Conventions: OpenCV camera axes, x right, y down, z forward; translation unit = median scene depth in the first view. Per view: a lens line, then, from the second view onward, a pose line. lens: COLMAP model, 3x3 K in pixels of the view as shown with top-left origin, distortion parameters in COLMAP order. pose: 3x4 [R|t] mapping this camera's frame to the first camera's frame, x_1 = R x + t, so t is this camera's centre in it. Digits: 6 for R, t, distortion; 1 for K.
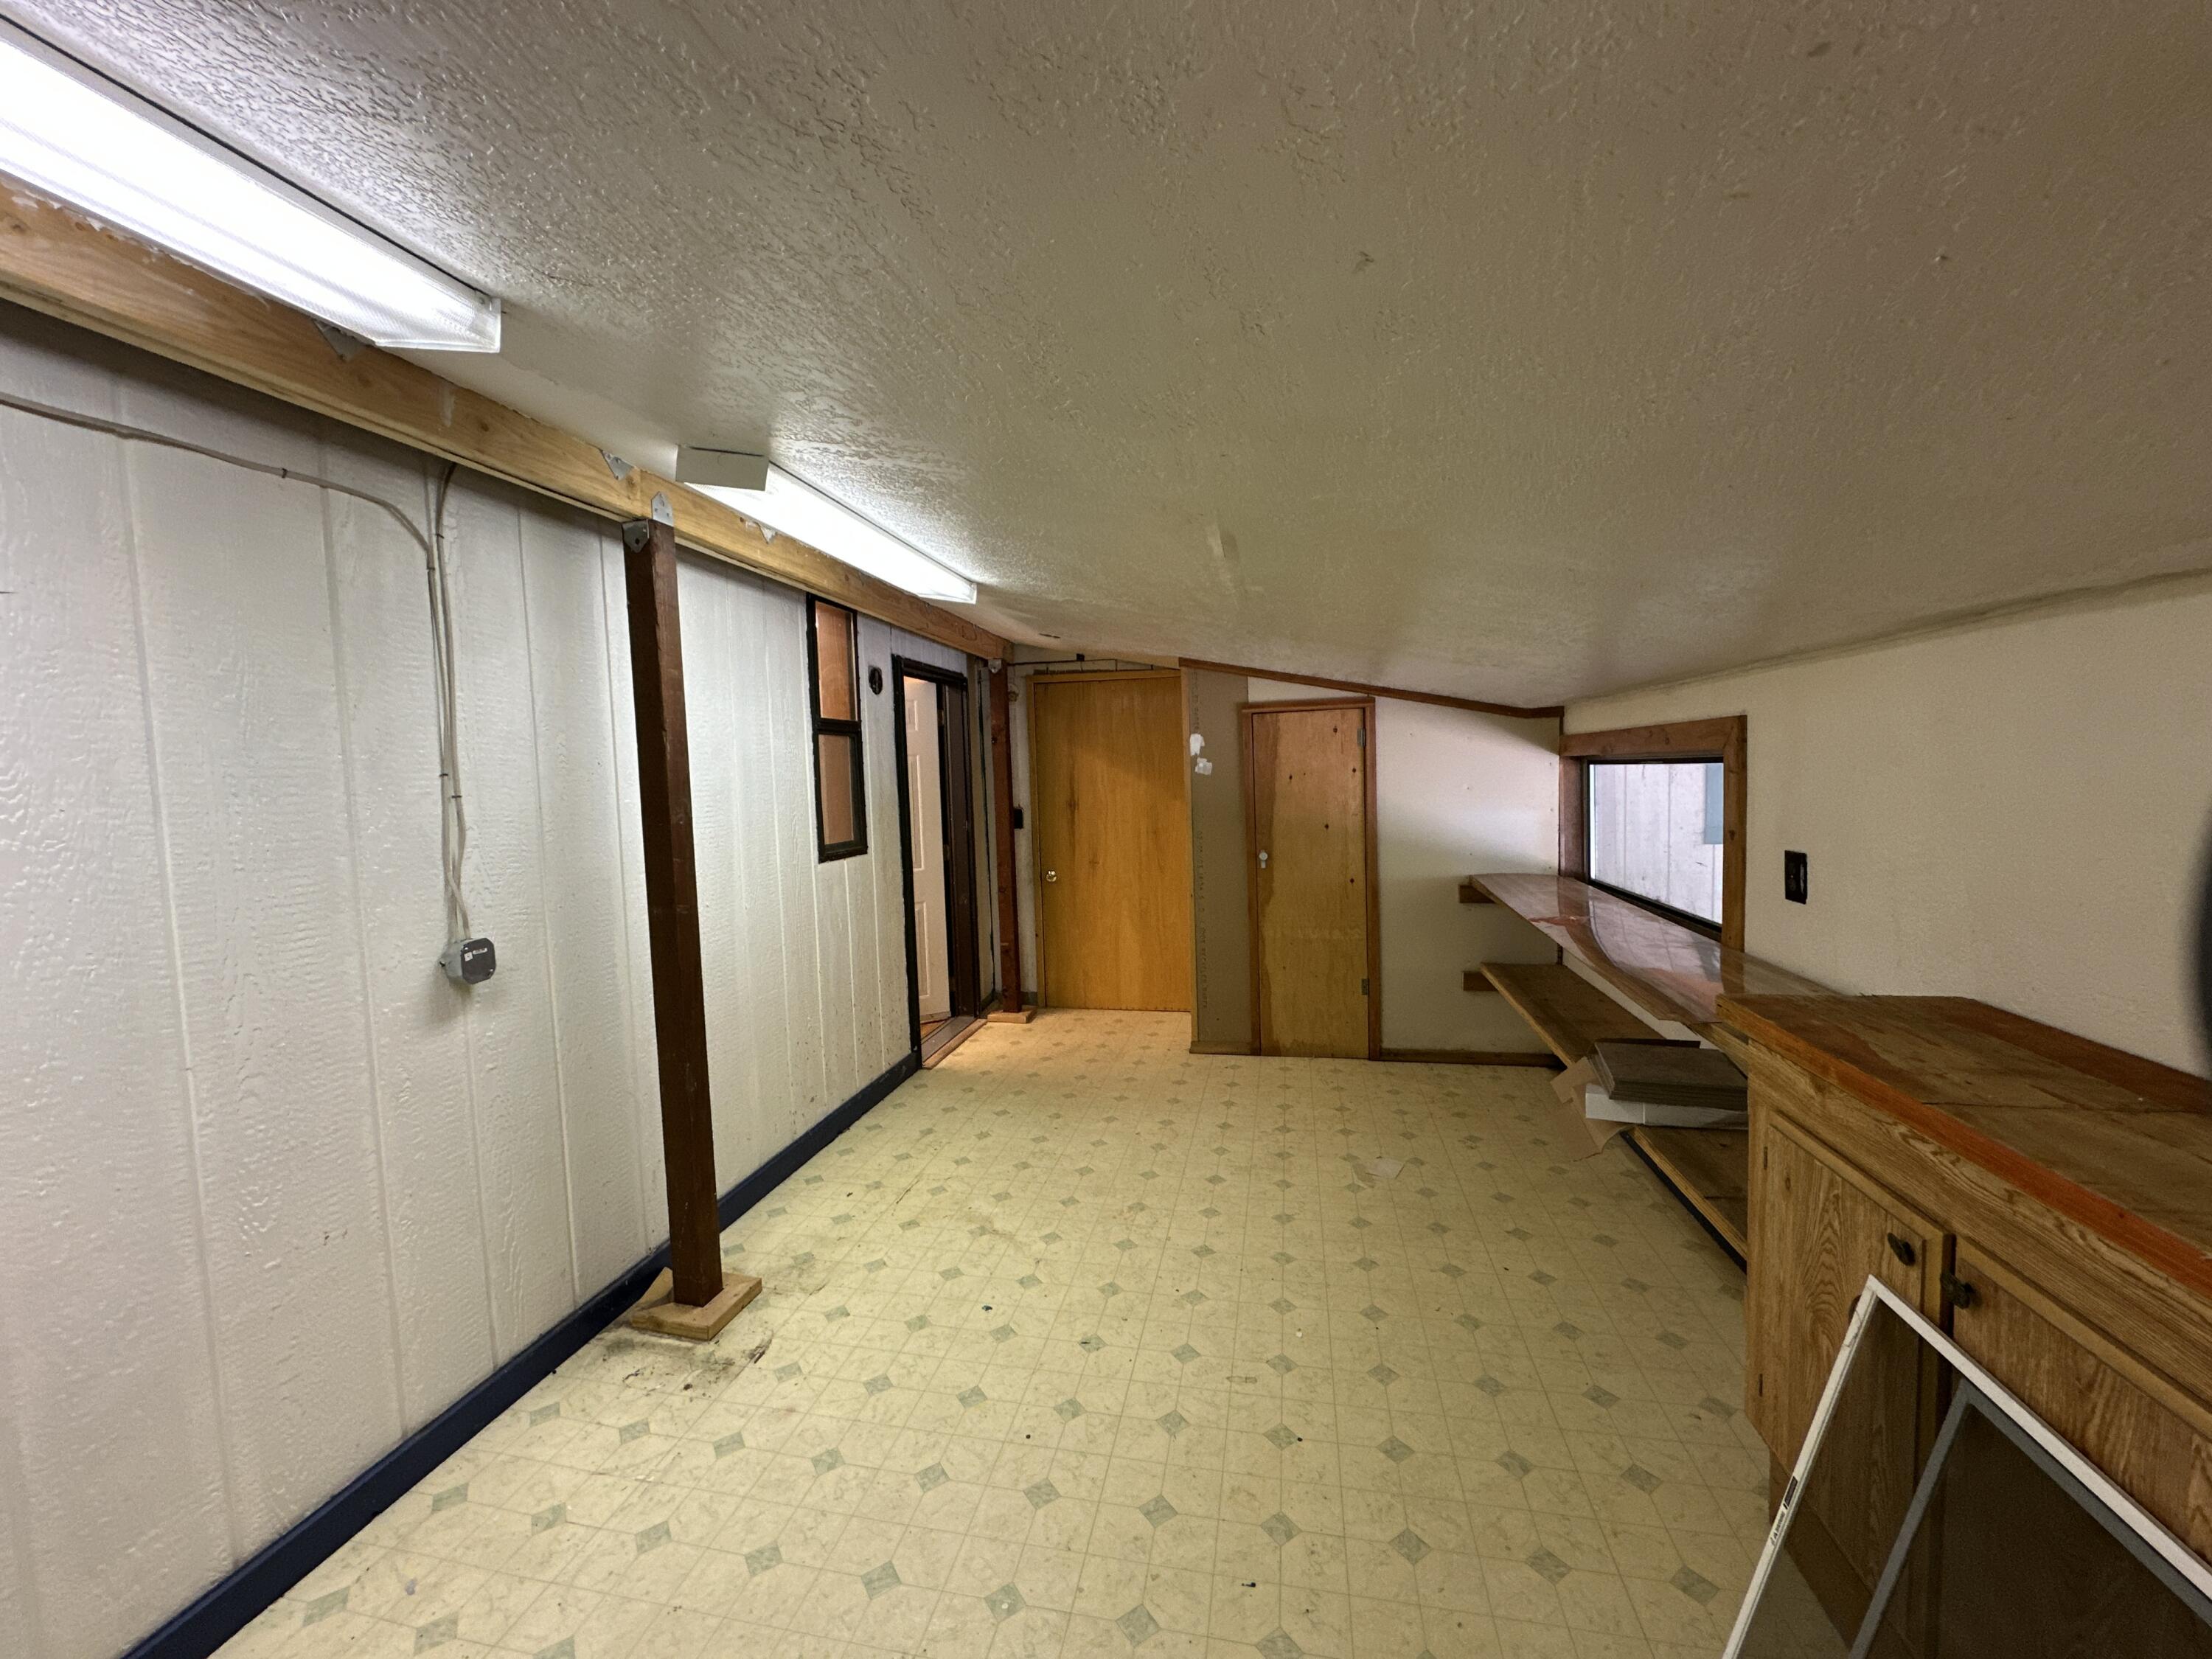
lens RADIAL K [[880.7, 0, 1104.6], [0, 880.7, 827.8], [0, 0, 1]] dist [-0.003899, 0.000242]
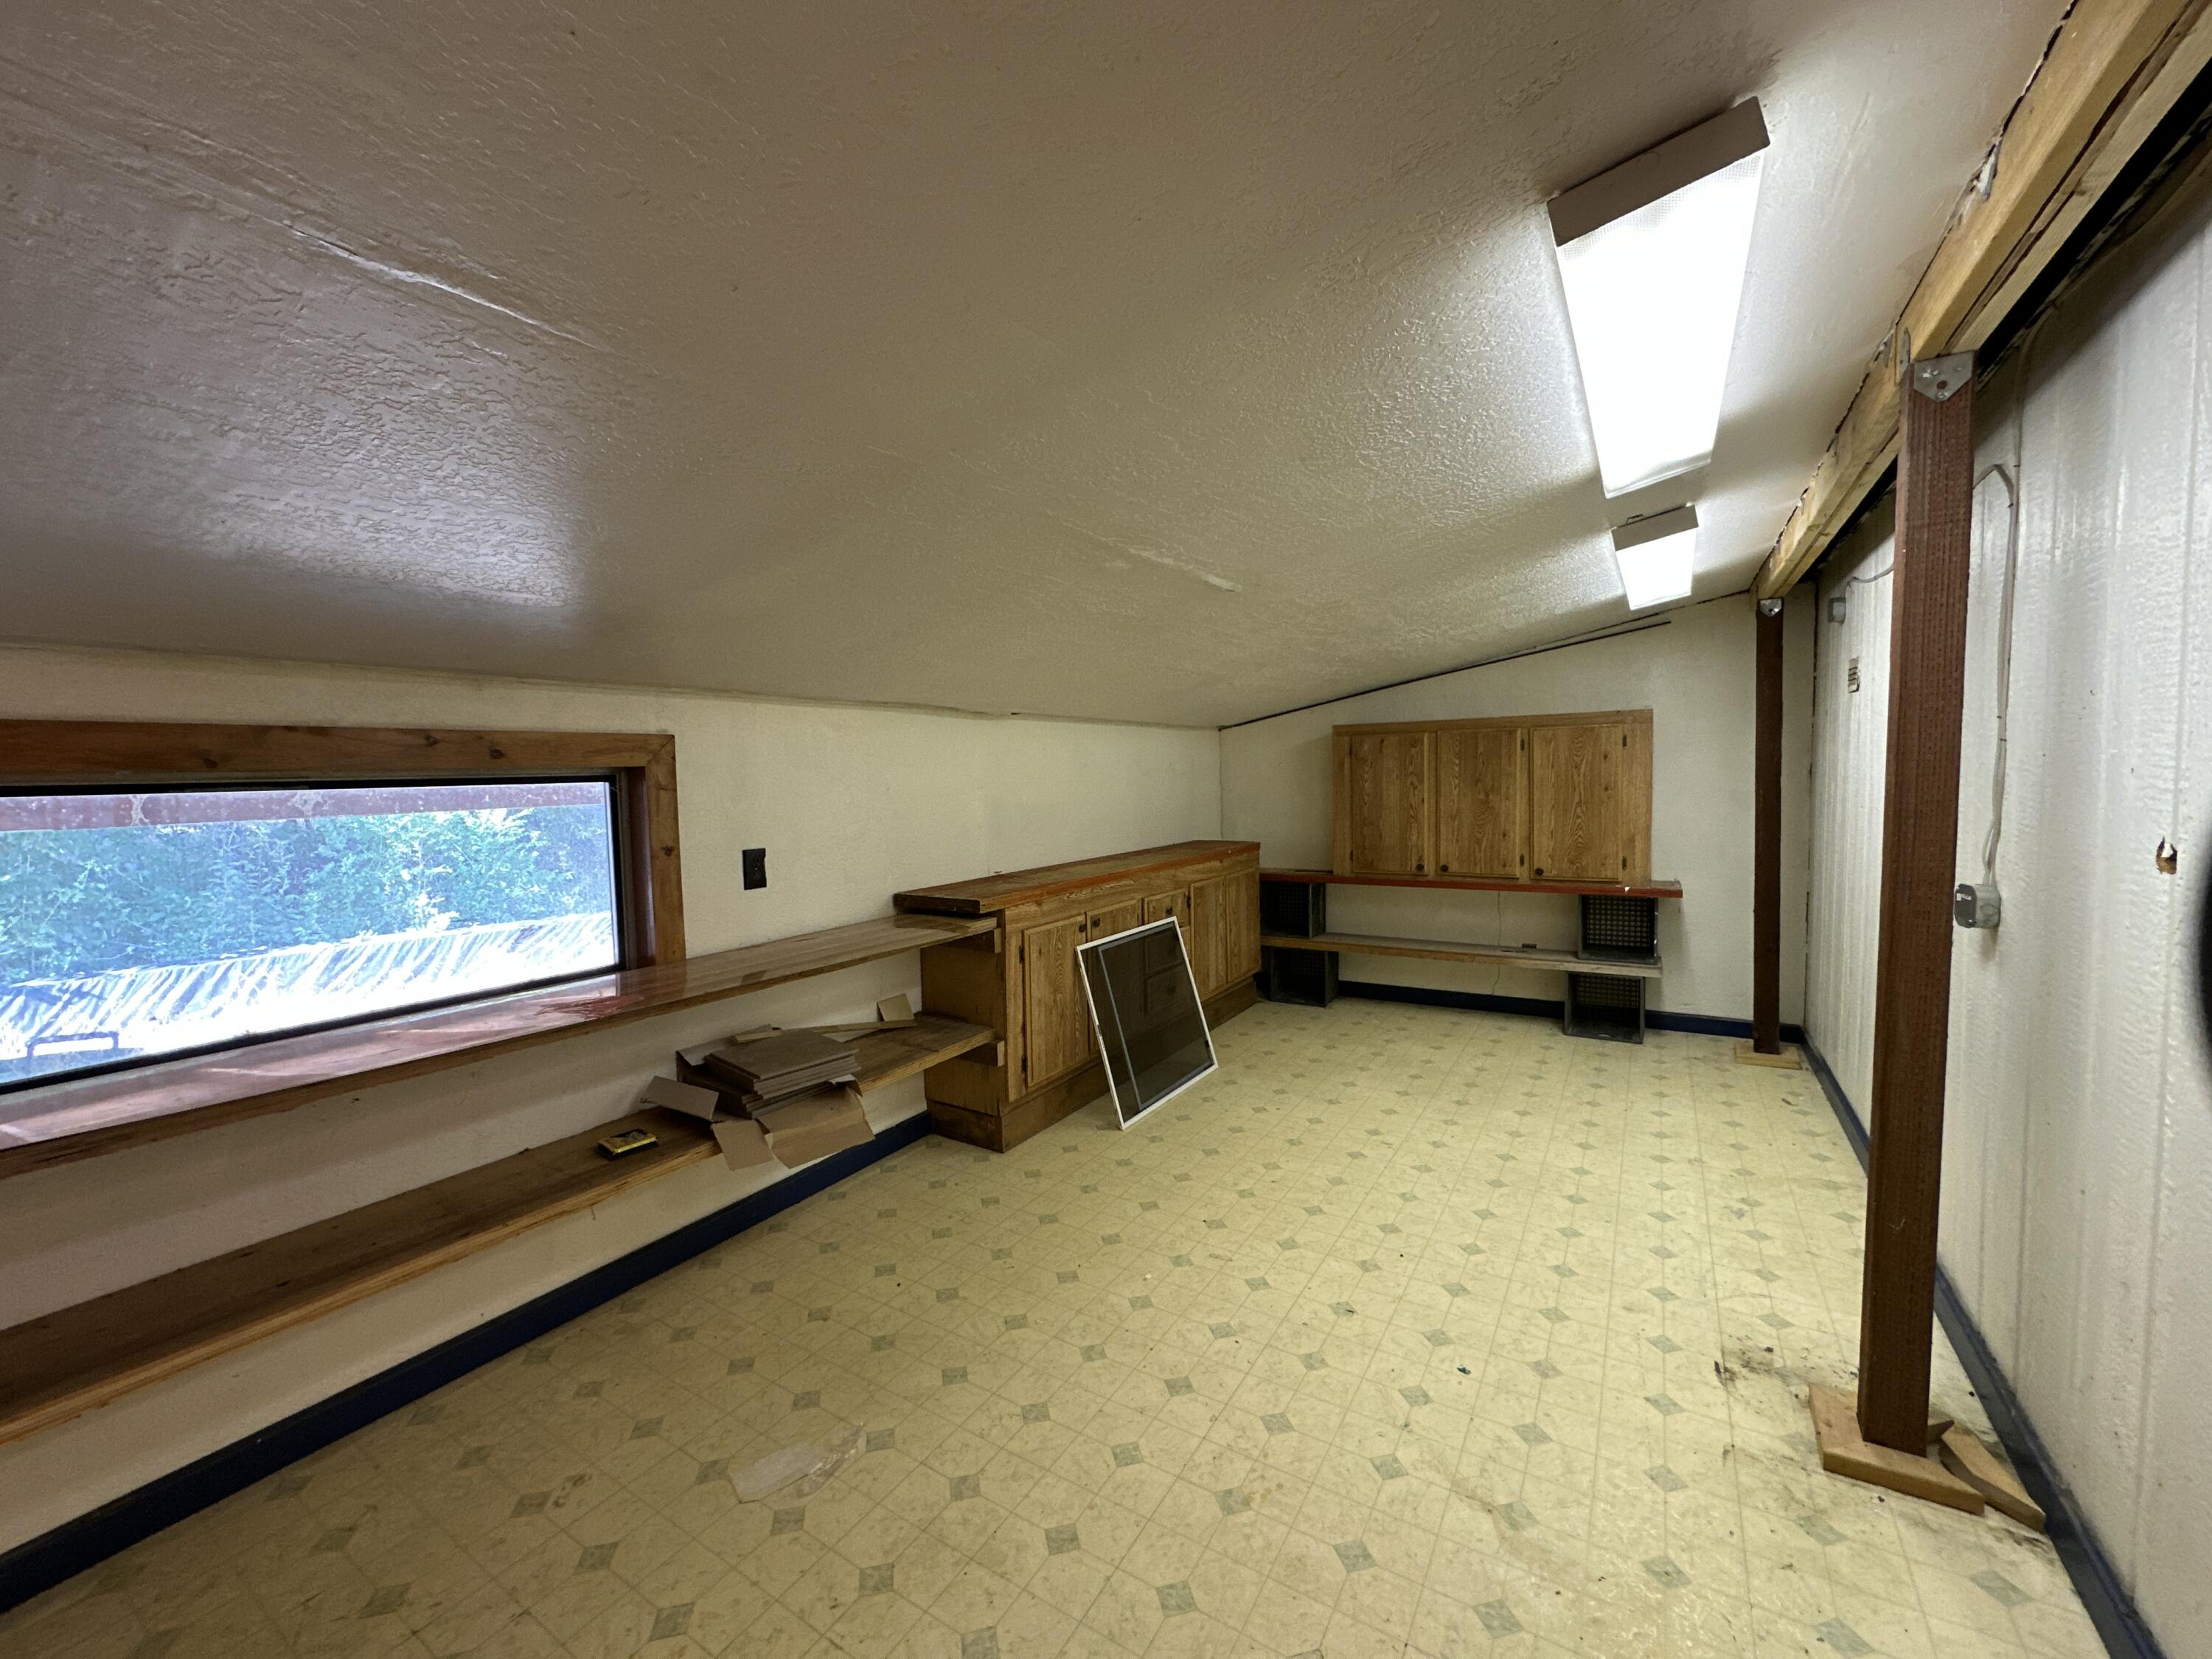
lens RADIAL K [[880.7, 0, 1102.6], [0, 880.7, 828.2], [0, 0, 1]] dist [-0.003899, 0.000242]
pose [[-0.935536, 0.030429, 0.351919, -0.126834], [0.074123, 0.991012, 0.111361, -0.103303], [-0.345367, 0.130267, -0.929383, 1.933235]]
